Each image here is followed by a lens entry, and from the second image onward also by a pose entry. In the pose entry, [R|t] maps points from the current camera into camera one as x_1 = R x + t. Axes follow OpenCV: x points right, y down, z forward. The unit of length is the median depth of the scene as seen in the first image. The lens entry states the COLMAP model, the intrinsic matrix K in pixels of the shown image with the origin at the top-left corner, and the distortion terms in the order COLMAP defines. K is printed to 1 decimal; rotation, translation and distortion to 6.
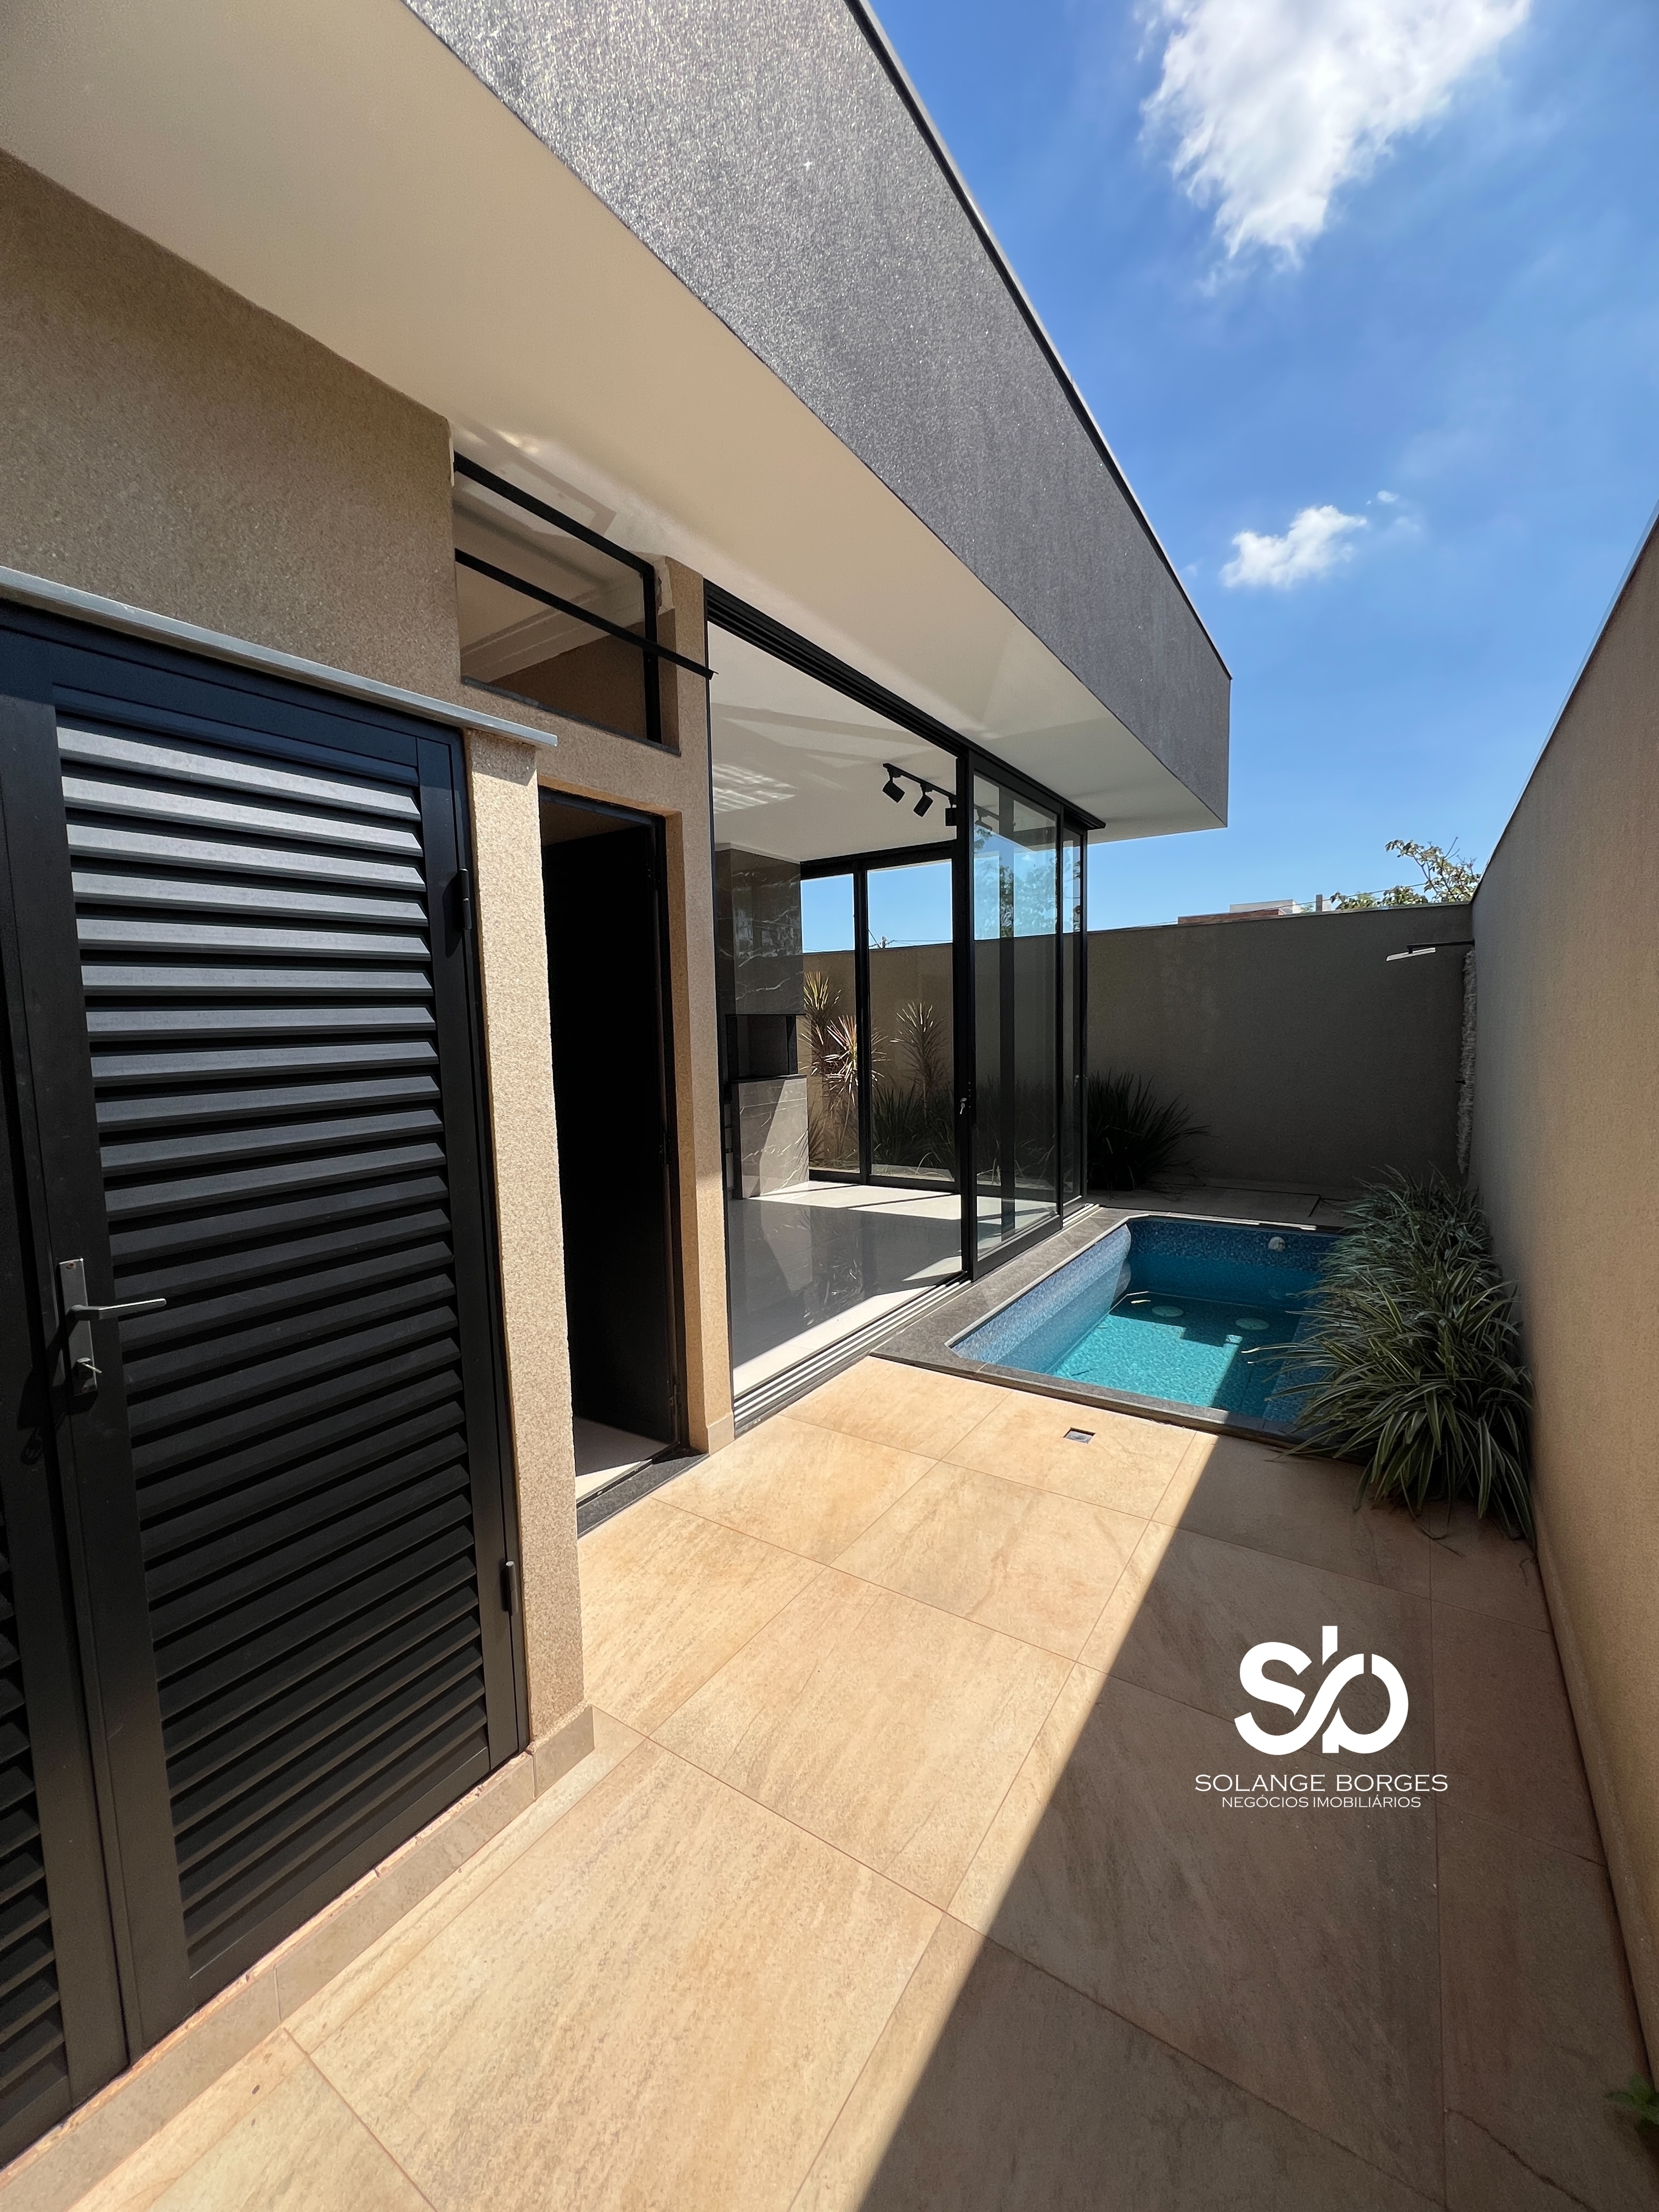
lens RADIAL K [[893.5, 0, 835.2], [0, 893.5, 1099.0], [0, 0, 1]] dist [0.001586, 0.001188]
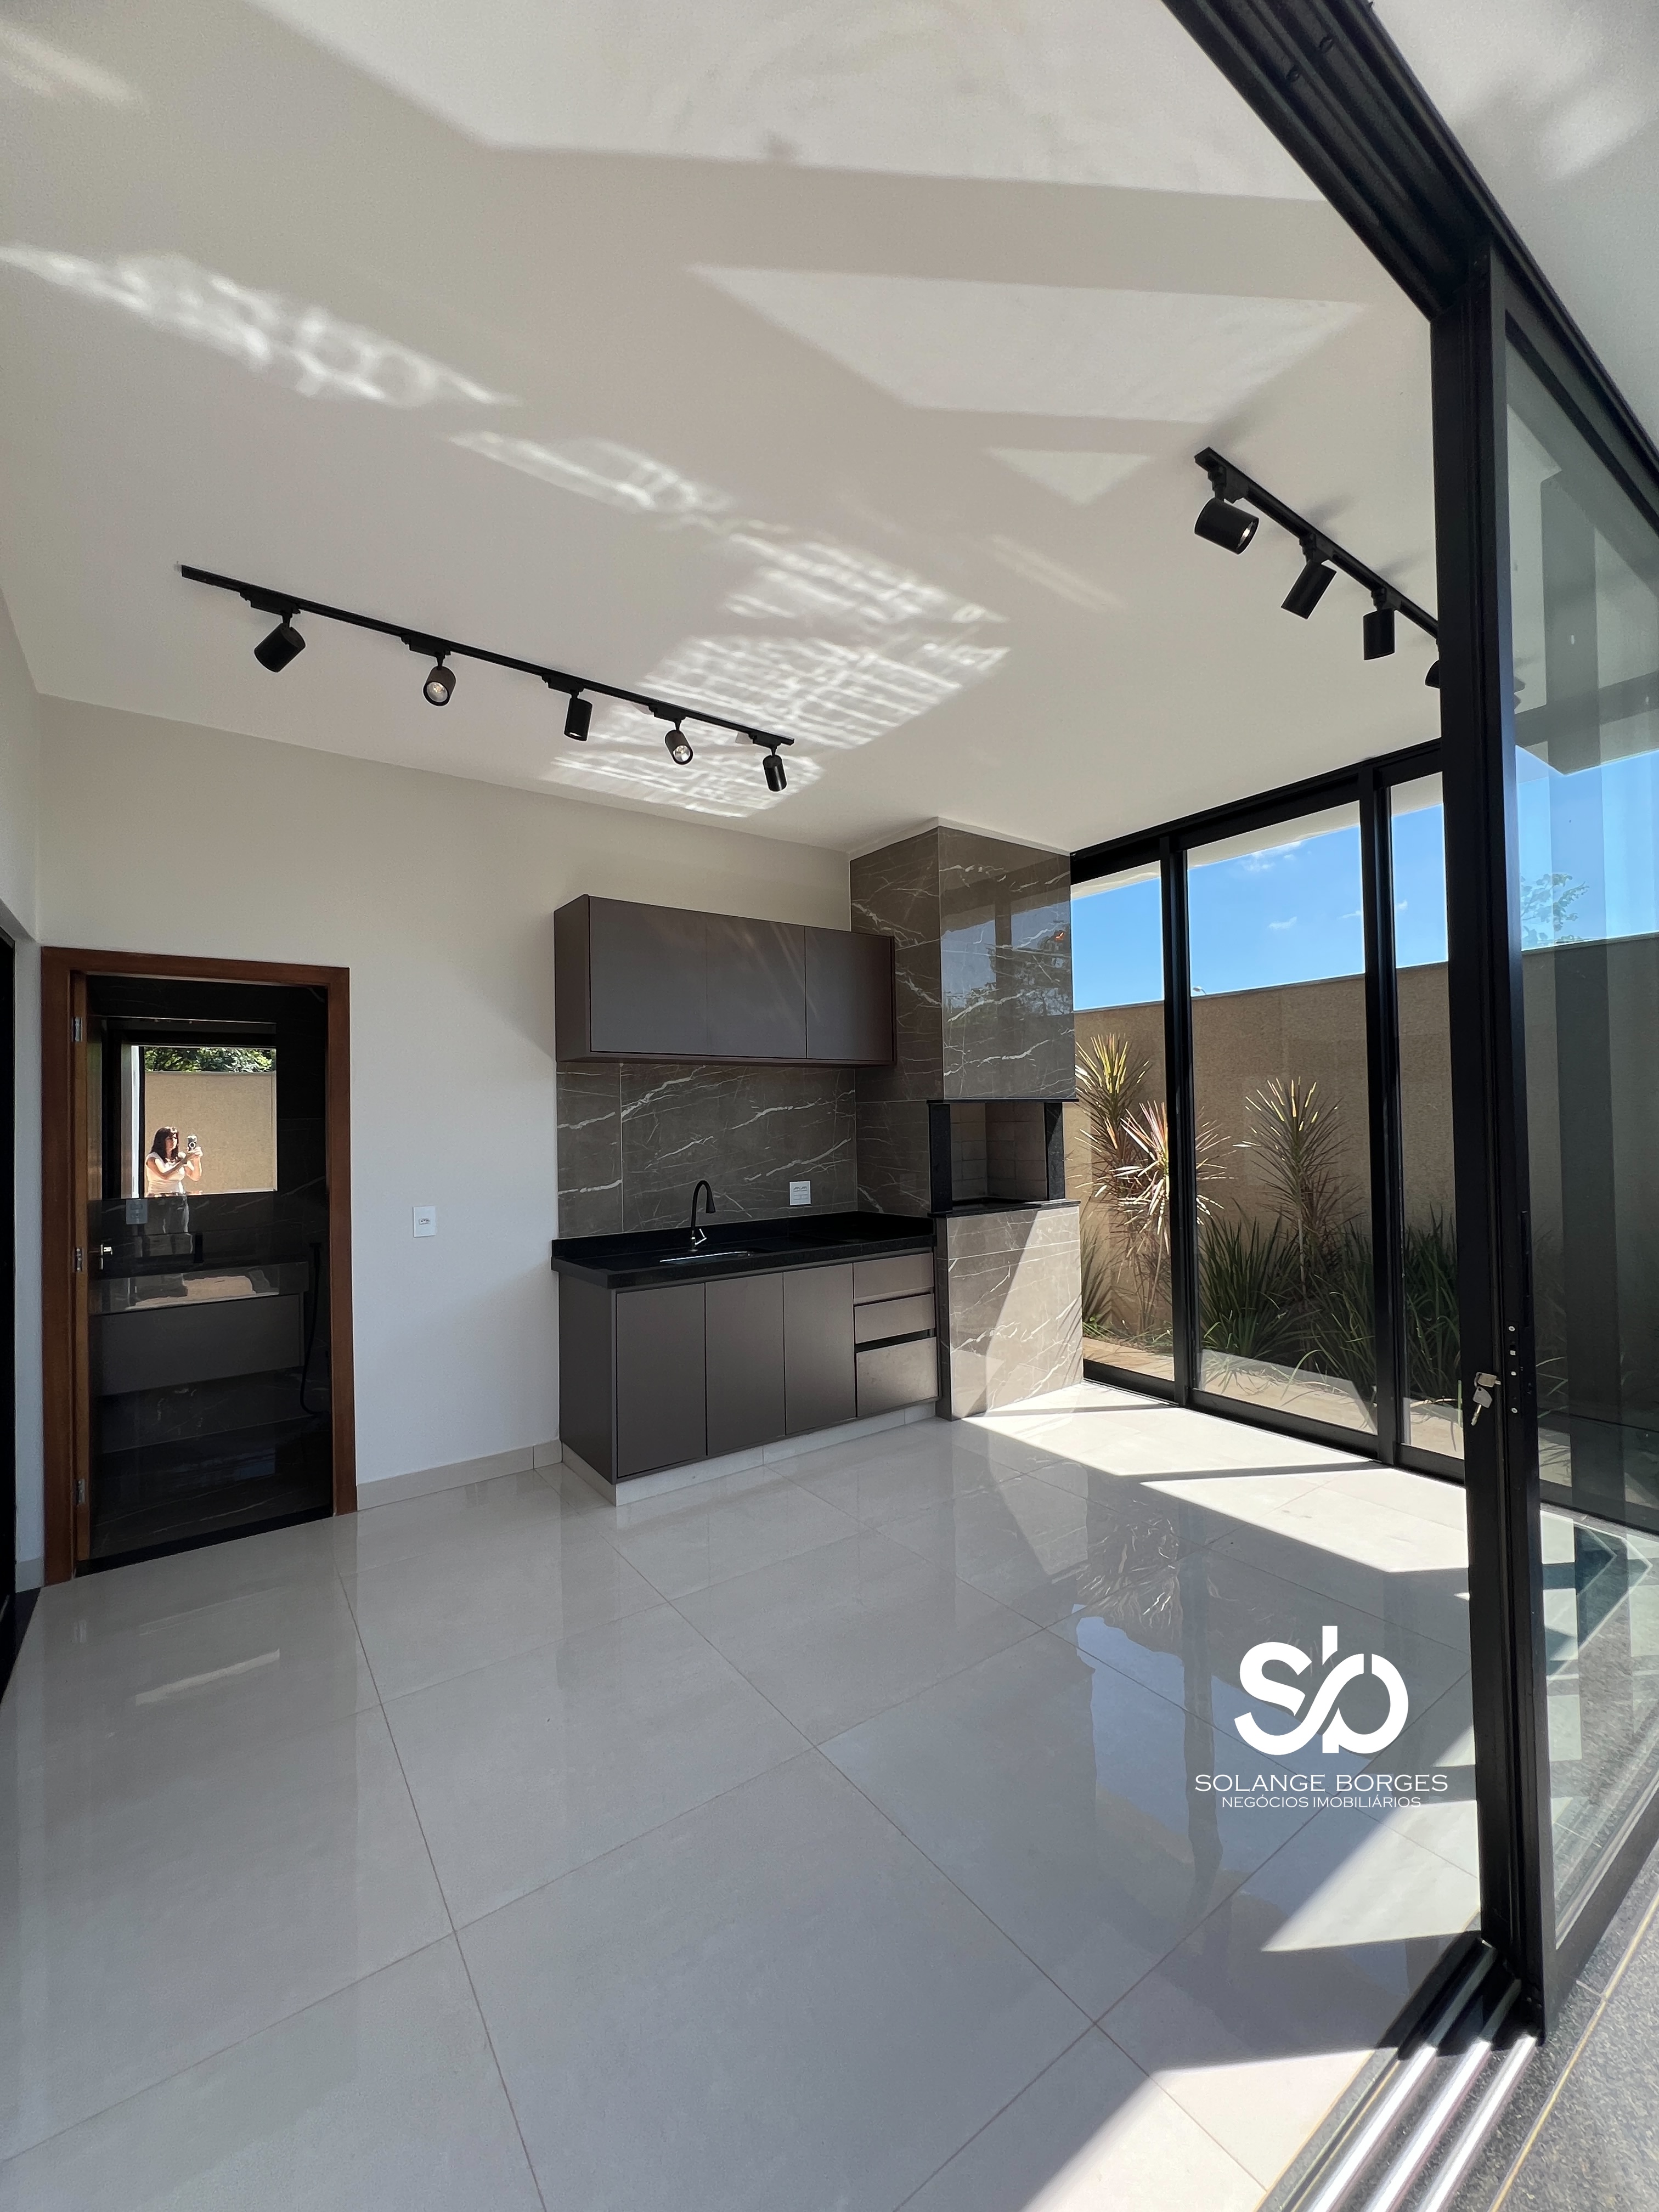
lens RADIAL K [[893.5, 0, 838.5], [0, 893.5, 1100.1], [0, 0, 1]] dist [0.001586, 0.001188]
pose [[0.935000, -0.002018, -0.354641, 0.028665], [-0.032257, 0.995355, -0.090708, -0.034435], [0.353177, 0.096252, 0.930592, 0.378264]]
